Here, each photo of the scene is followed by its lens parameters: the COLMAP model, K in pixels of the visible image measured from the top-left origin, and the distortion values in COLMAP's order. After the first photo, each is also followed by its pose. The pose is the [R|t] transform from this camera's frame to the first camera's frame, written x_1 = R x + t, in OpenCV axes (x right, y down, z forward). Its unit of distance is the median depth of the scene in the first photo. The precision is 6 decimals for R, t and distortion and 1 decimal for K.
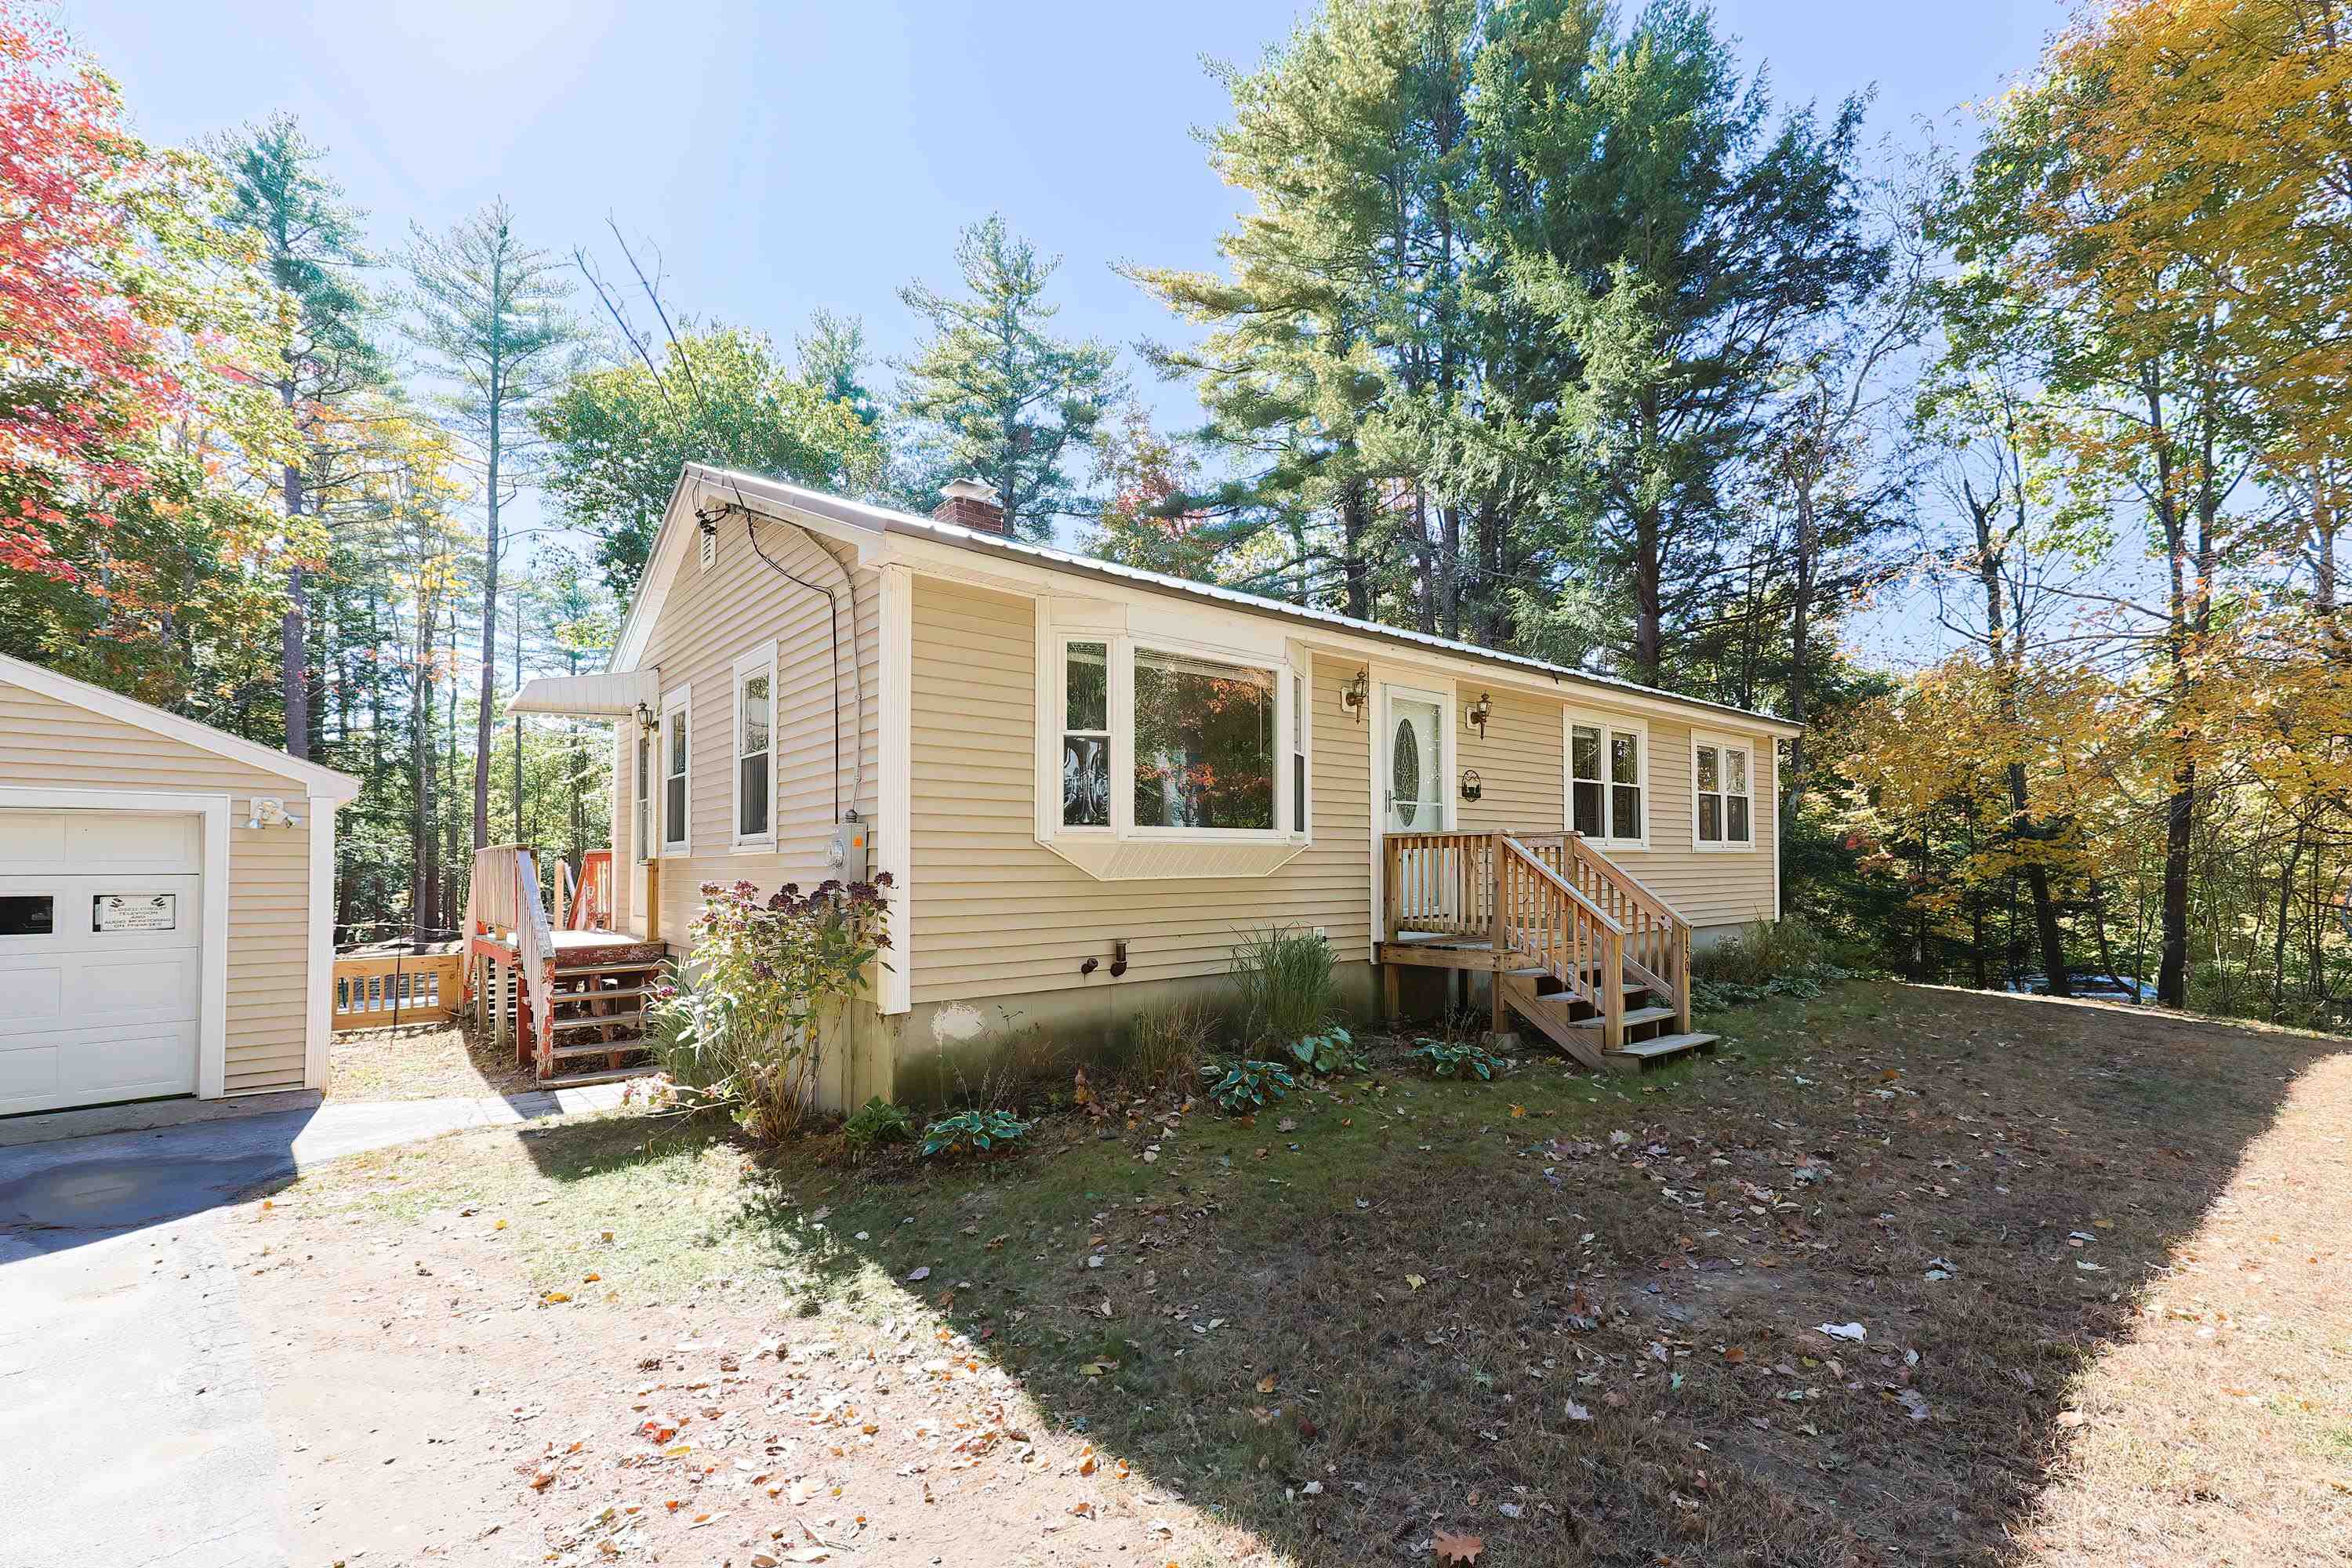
lens RADIAL K [[1018.4, 0, 1201.3], [0, 1018.4, 845.6], [0, 0, 1]] dist [0.019096, -0.000236]
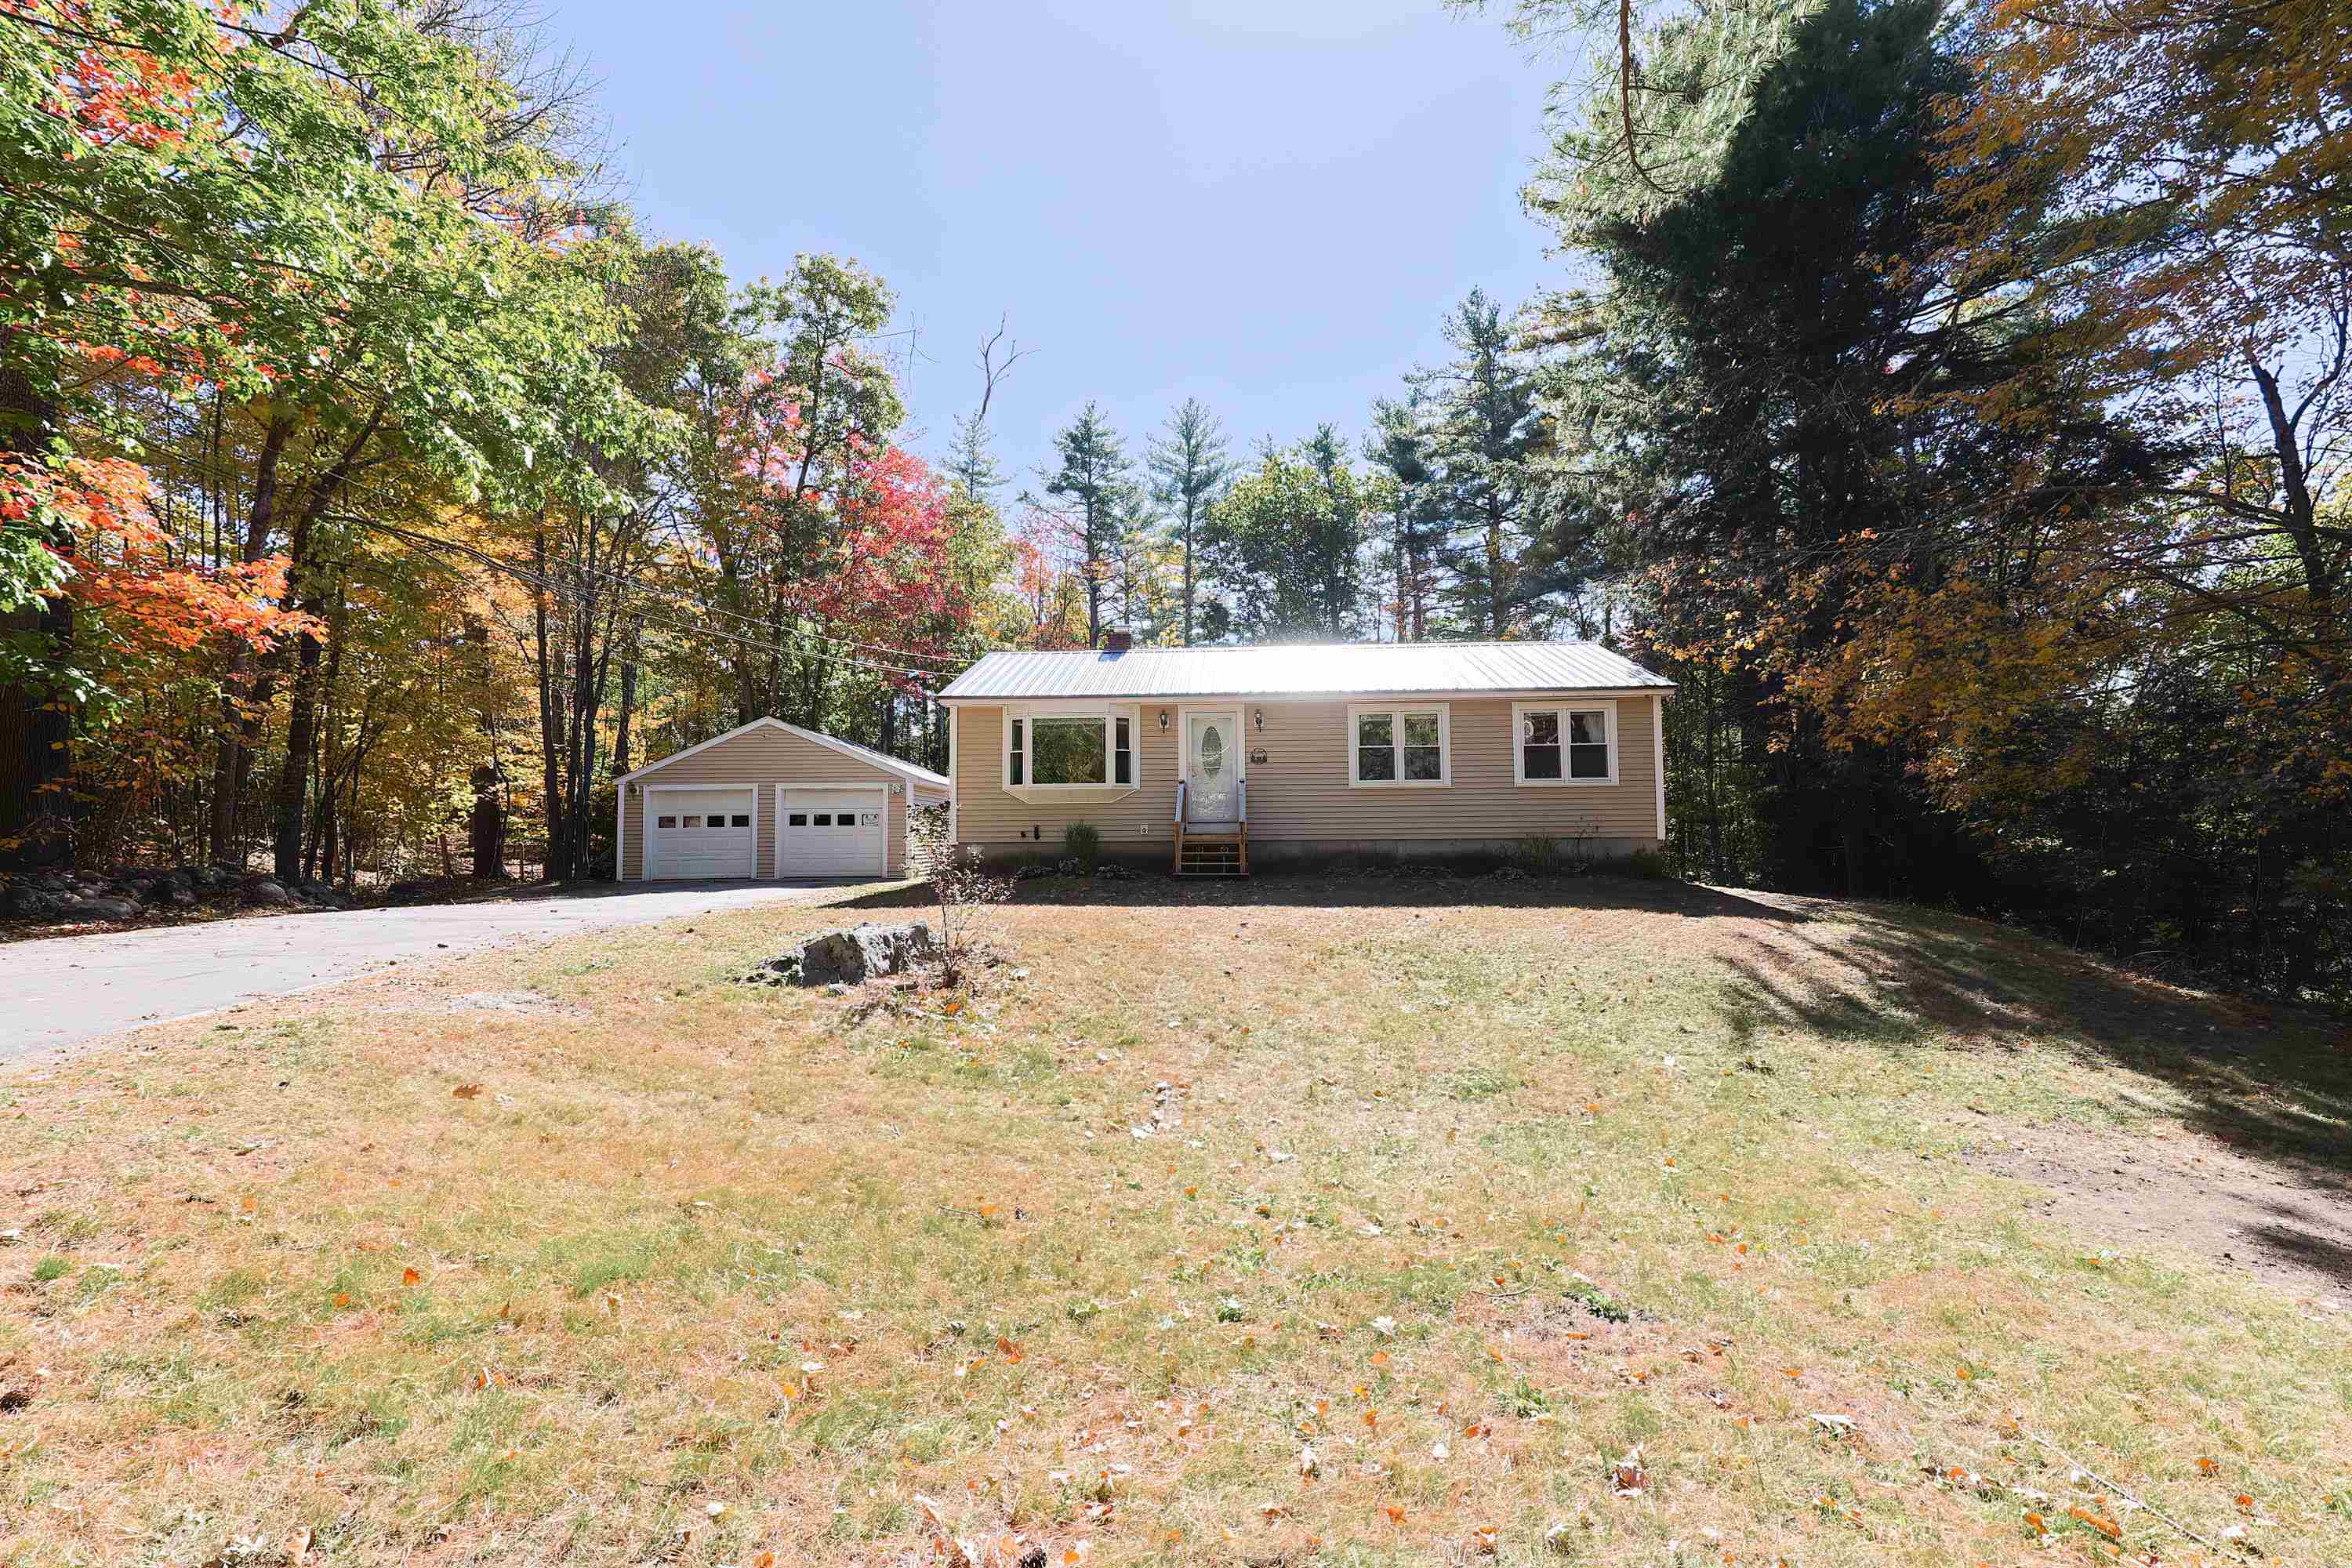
lens RADIAL K [[982.7, 0, 1171.1], [0, 982.7, 788.0], [0, 0, 1]] dist [0.030416, 0.000061]
pose [[0.720878, -0.030442, -0.692393, 0.994841], [0.015556, 0.999494, -0.027748, 0.035493], [0.692887, 0.009232, 0.720987, -0.323402]]
